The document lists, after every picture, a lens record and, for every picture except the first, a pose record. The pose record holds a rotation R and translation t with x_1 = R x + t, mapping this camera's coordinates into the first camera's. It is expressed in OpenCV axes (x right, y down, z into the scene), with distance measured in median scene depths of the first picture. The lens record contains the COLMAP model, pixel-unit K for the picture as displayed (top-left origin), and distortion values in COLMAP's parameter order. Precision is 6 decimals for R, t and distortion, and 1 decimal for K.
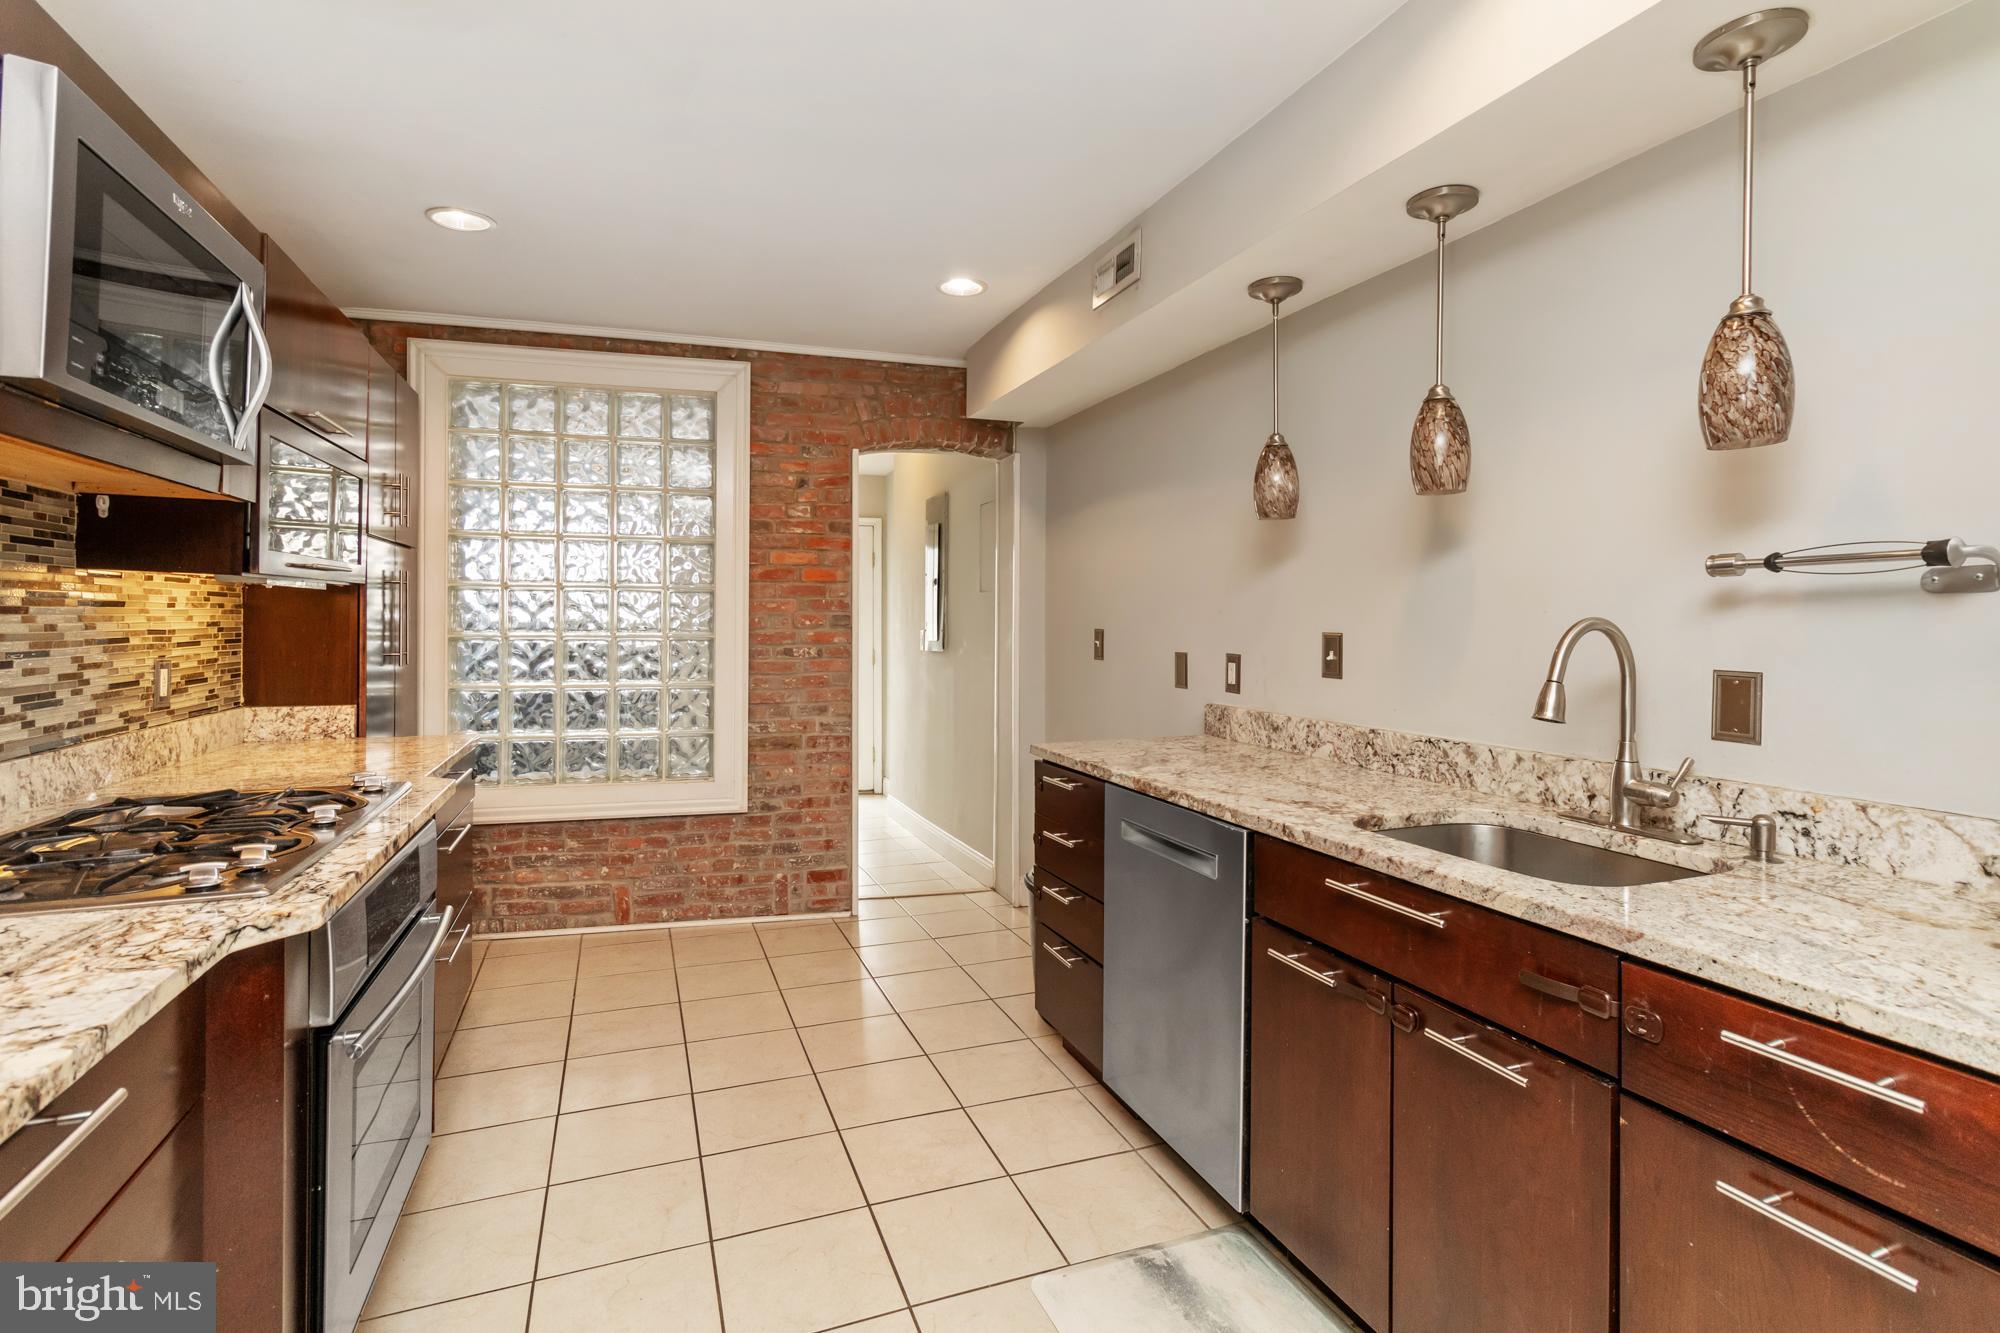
lens RADIAL K [[962.4, 0, 999.0], [0, 962.4, 622.0], [0, 0, 1]] dist [-0.005370, 0.000473]
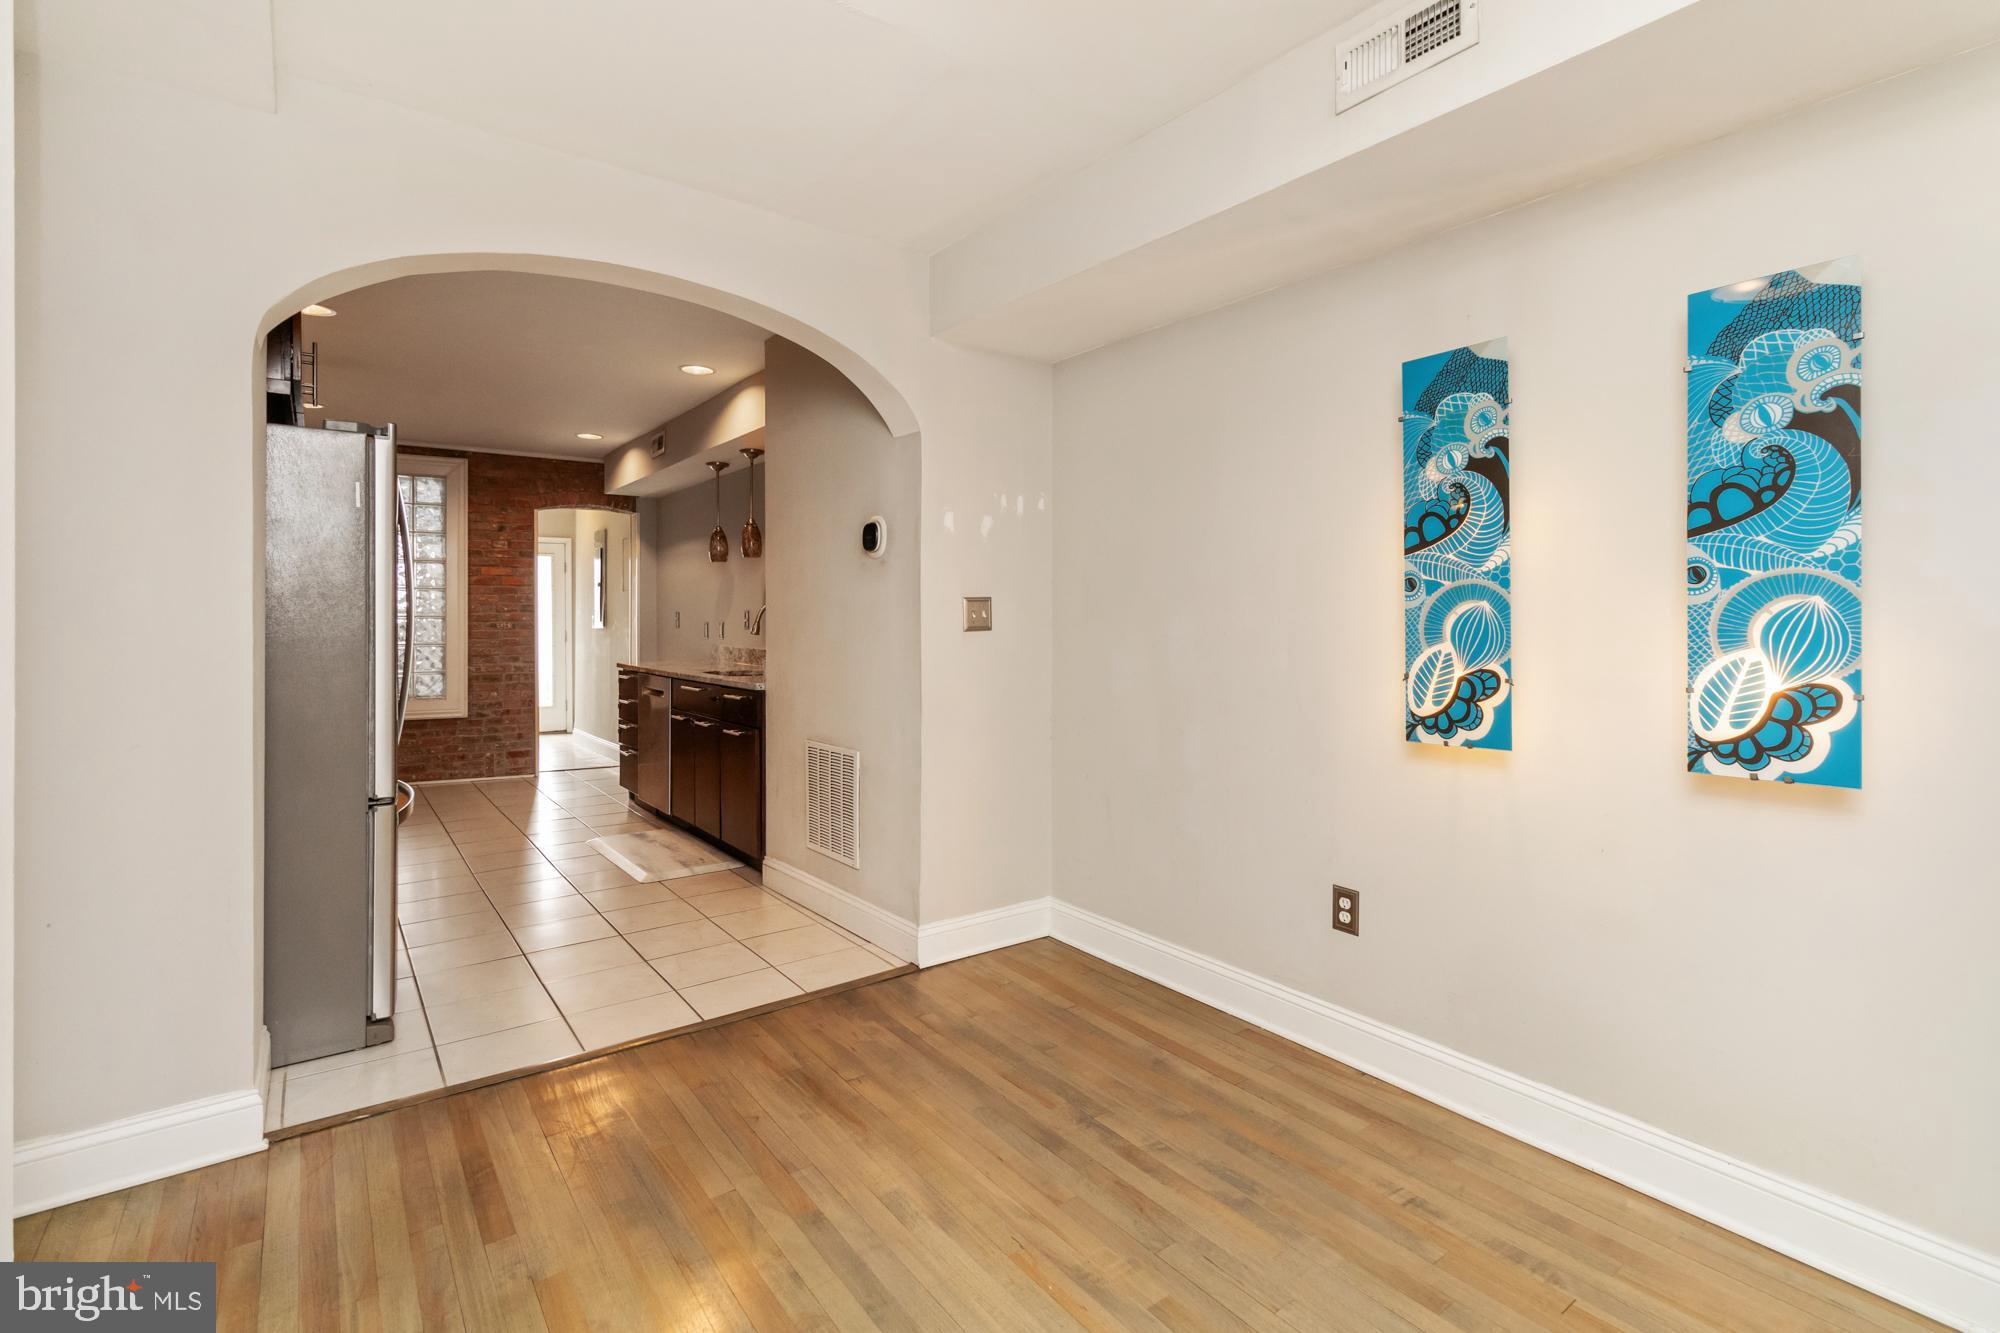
lens RADIAL K [[930.2, 0, 1010.7], [0, 930.2, 622.1], [0, 0, 1]] dist [0.001039, 0.000279]
pose [[0.961508, -0.004995, 0.274731, 0.229095], [0.003902, 0.999982, 0.004526, 0.022002], [-0.274748, -0.003280, 0.961511, -0.918696]]
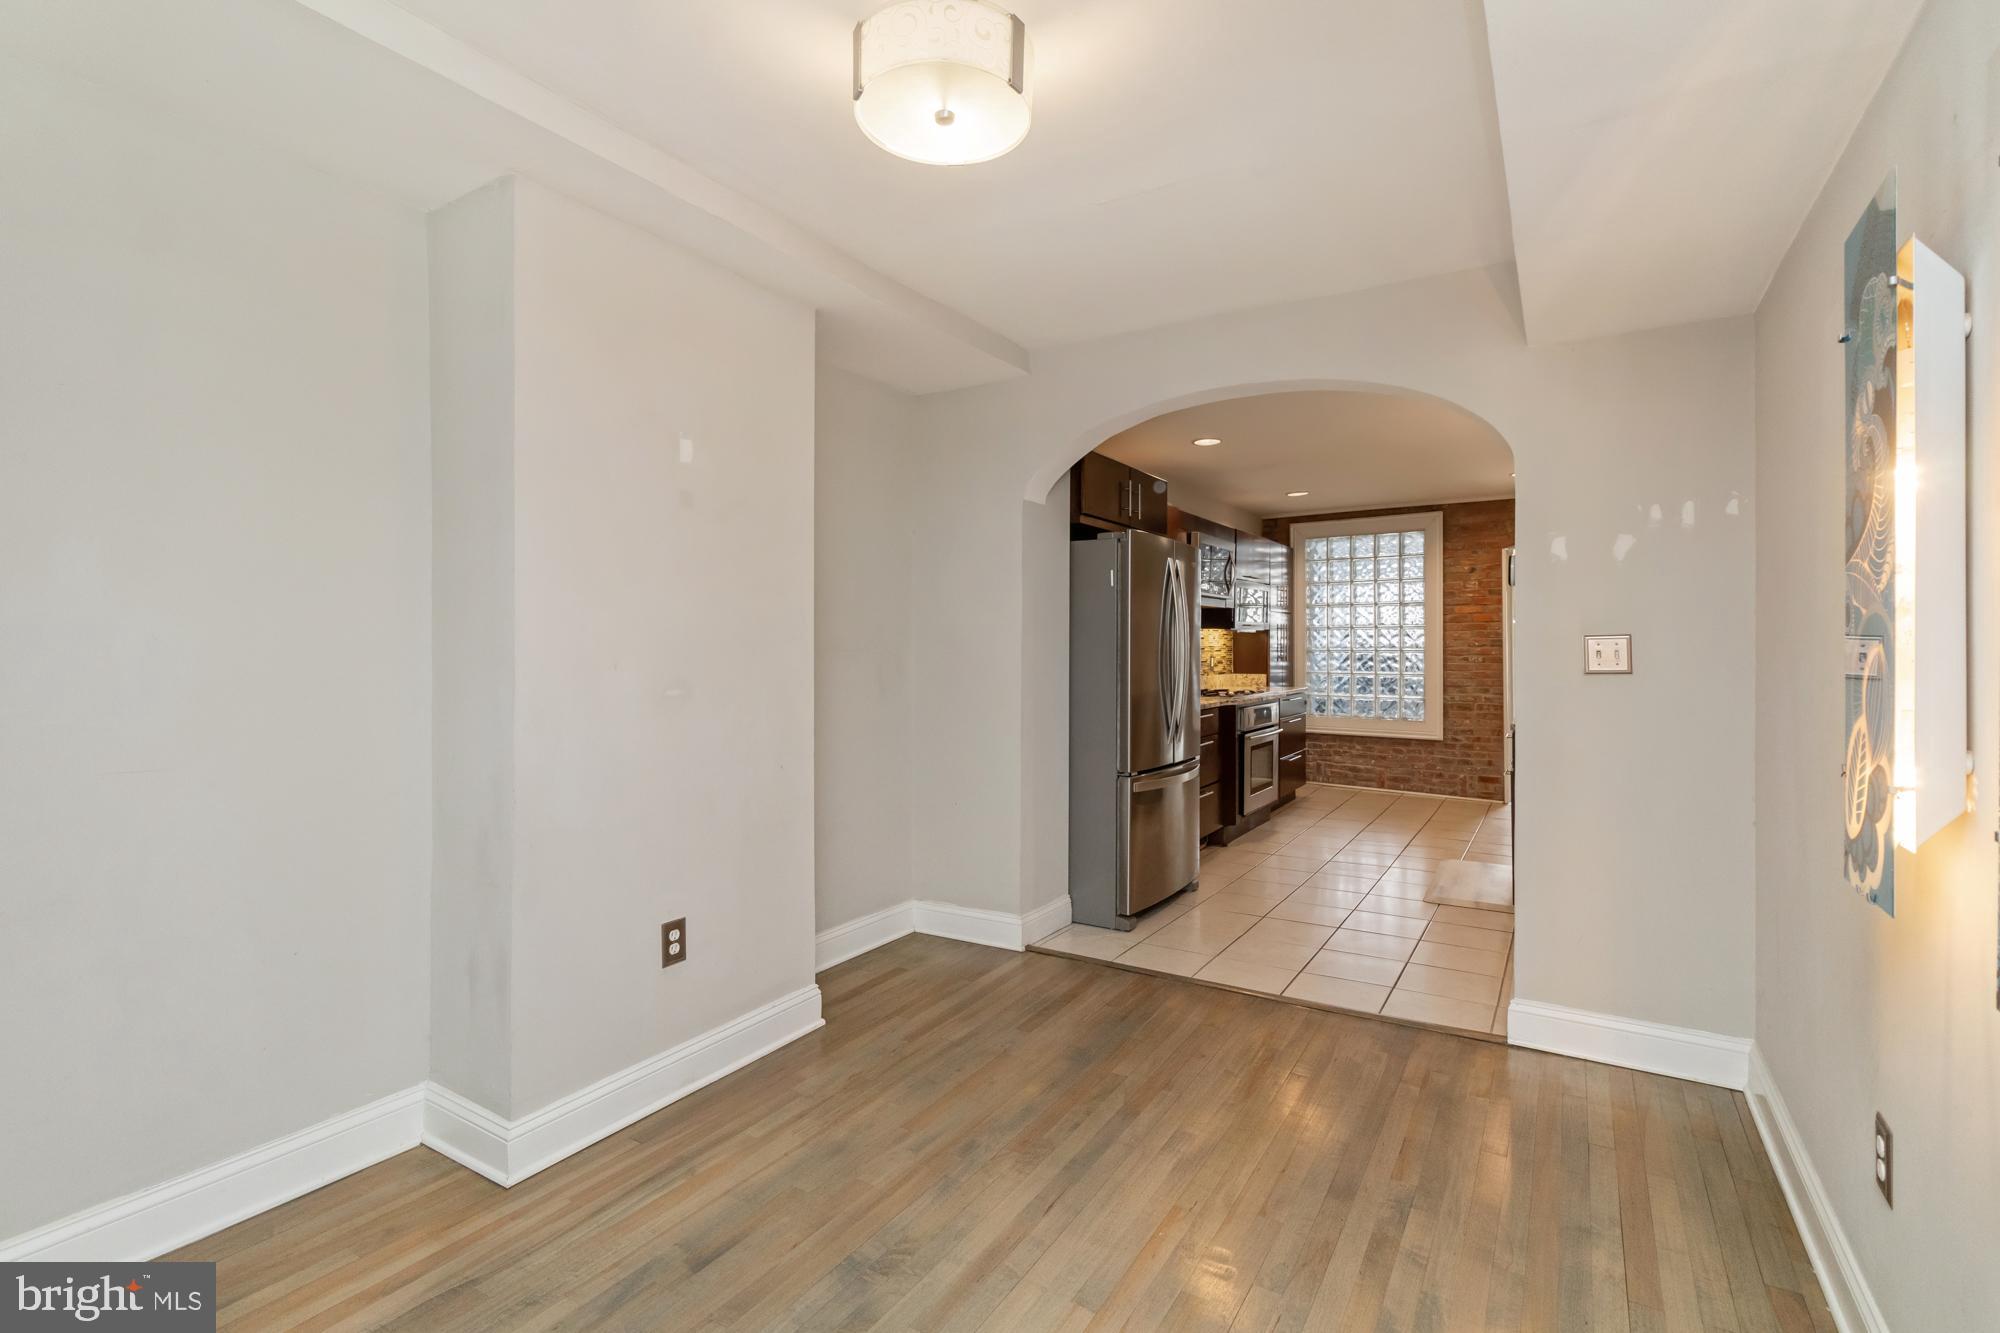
lens RADIAL K [[925.7, 0, 999.3], [0, 925.7, 637.6], [0, 0, 1]] dist [-0.001246, 0.000484]
pose [[0.604387, -0.012980, -0.796585, 0.718050], [0.001725, 0.999886, -0.014985, 0.015240], [0.796689, 0.007683, 0.604340, -0.886839]]
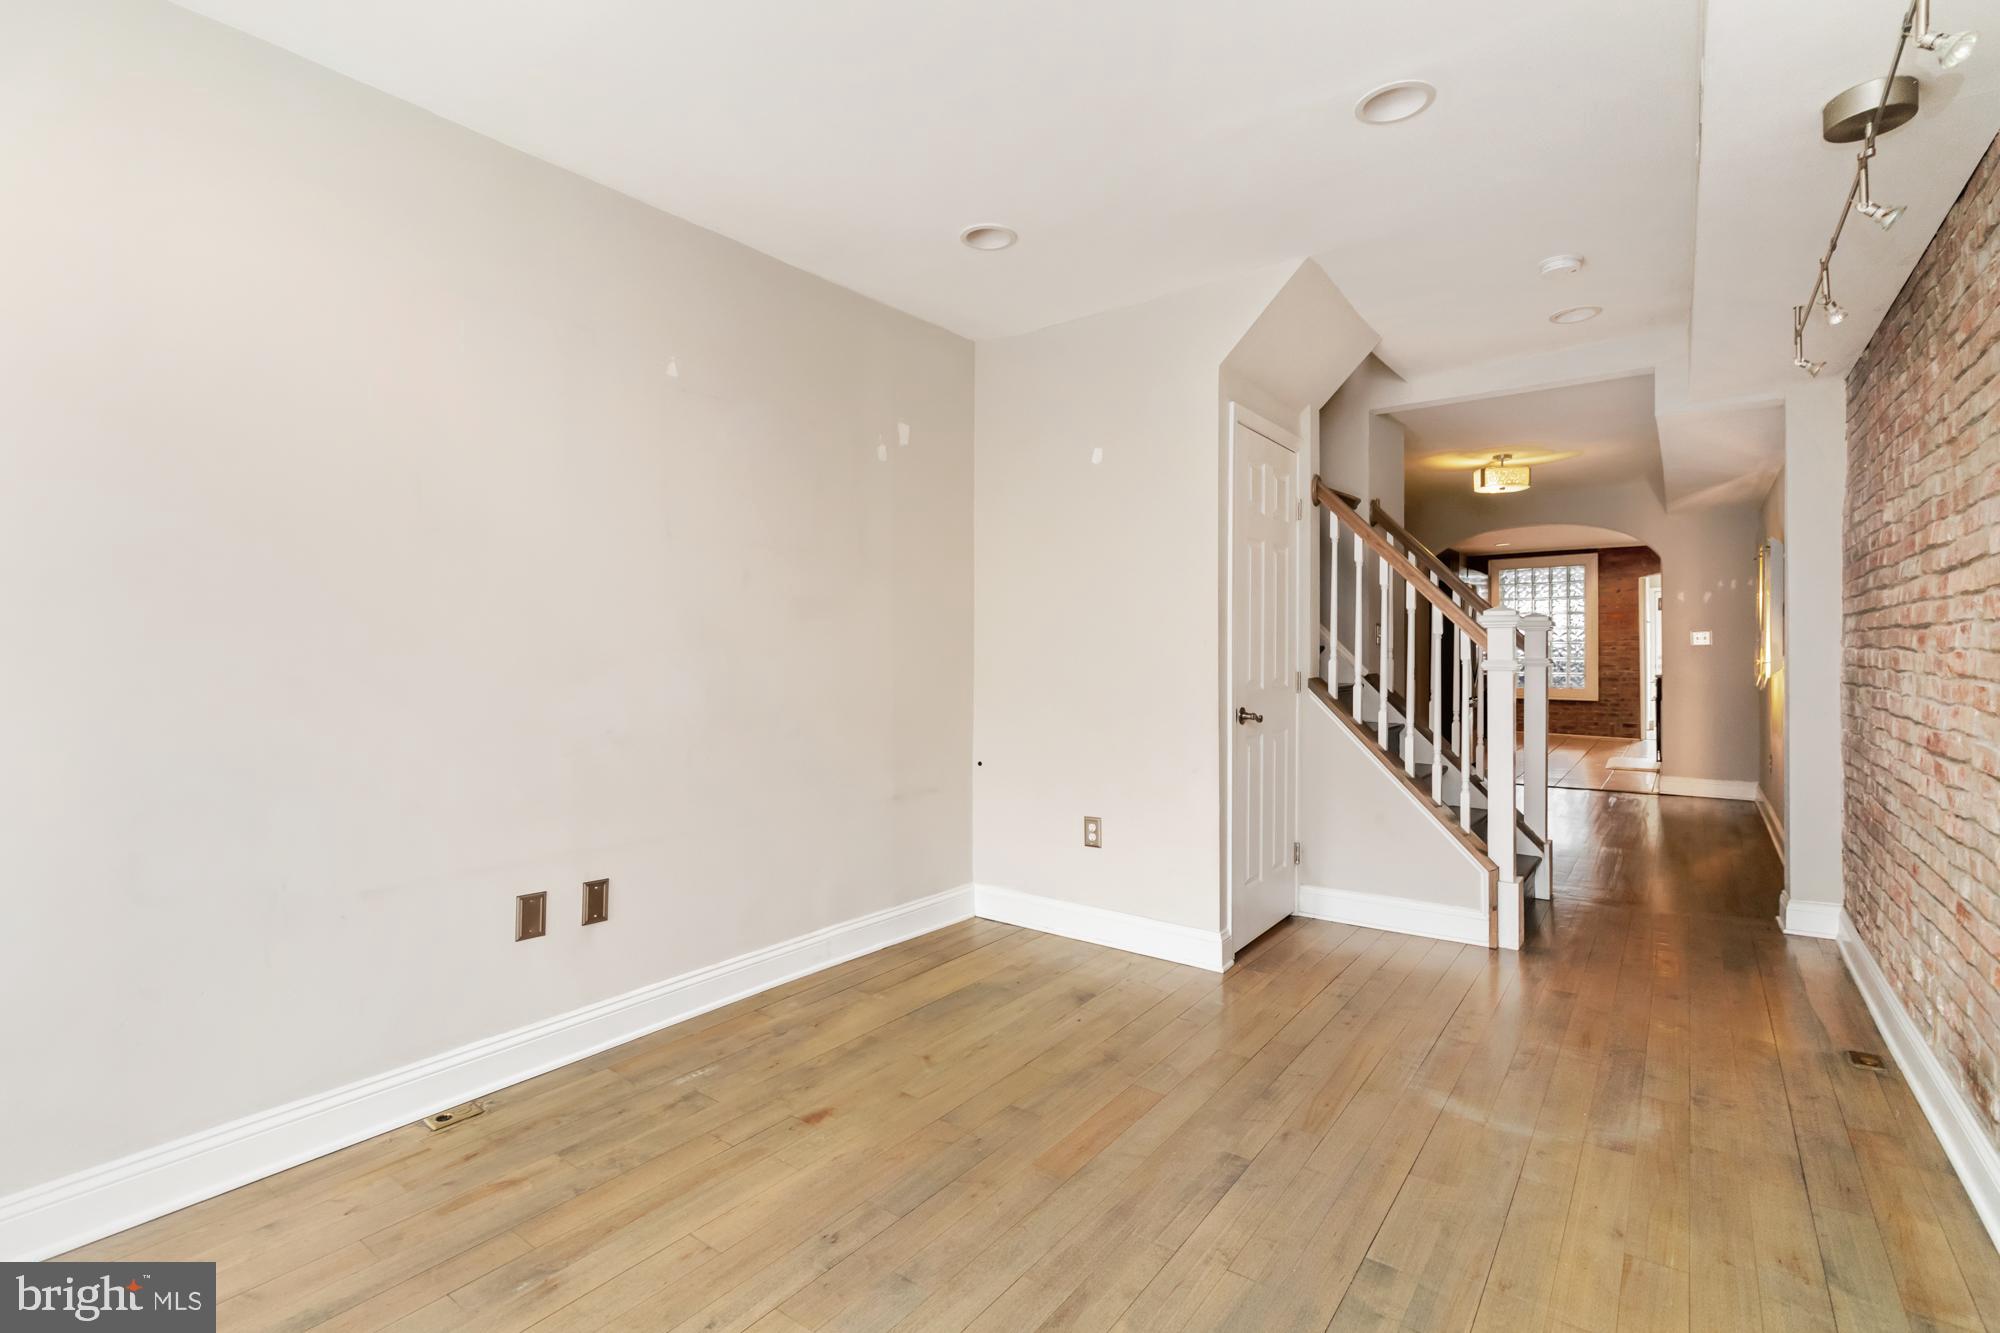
lens RADIAL K [[945.8, 0, 1002.0], [0, 945.8, 652.0], [0, 0, 1]] dist [0.000943, 0.000216]
pose [[0.547088, -0.009177, -0.837025, 1.247241], [0.009419, 0.999944, -0.004807, 0.040695], [0.837022, -0.005255, 0.547144, -2.276972]]
